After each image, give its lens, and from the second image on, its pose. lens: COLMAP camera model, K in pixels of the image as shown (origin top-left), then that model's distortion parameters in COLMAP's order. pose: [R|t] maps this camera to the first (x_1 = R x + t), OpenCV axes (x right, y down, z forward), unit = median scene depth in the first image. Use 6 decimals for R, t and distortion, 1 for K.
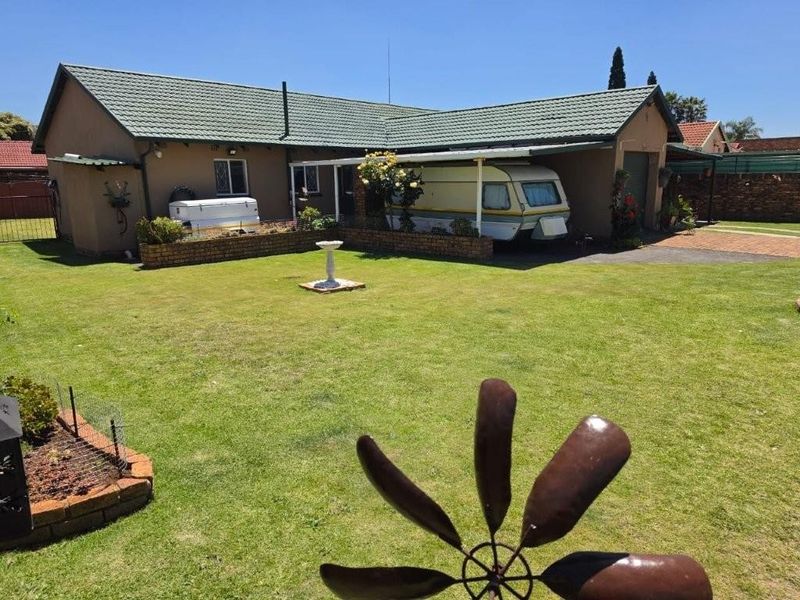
lens RADIAL K [[553.9, 0, 395.6], [0, 553.9, 296.6], [0, 0, 1]] dist [0.101367, -0.139103]
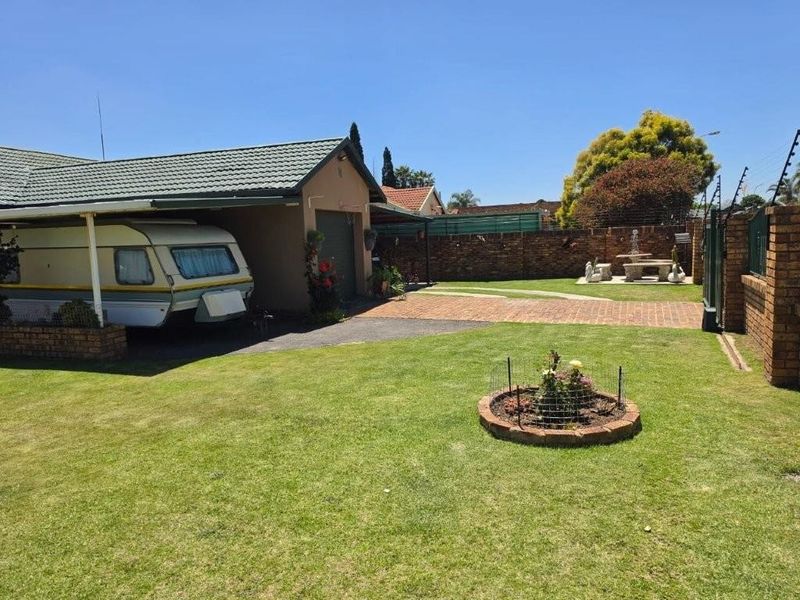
lens RADIAL K [[553.9, 0, 395.6], [0, 553.9, 296.6], [0, 0, 1]] dist [0.101367, -0.139103]
pose [[0.918858, -0.057598, 0.390361, 0.191082], [0.101871, 0.990379, -0.093661, -0.038248], [-0.381210, 0.125827, 0.915885, 0.208426]]
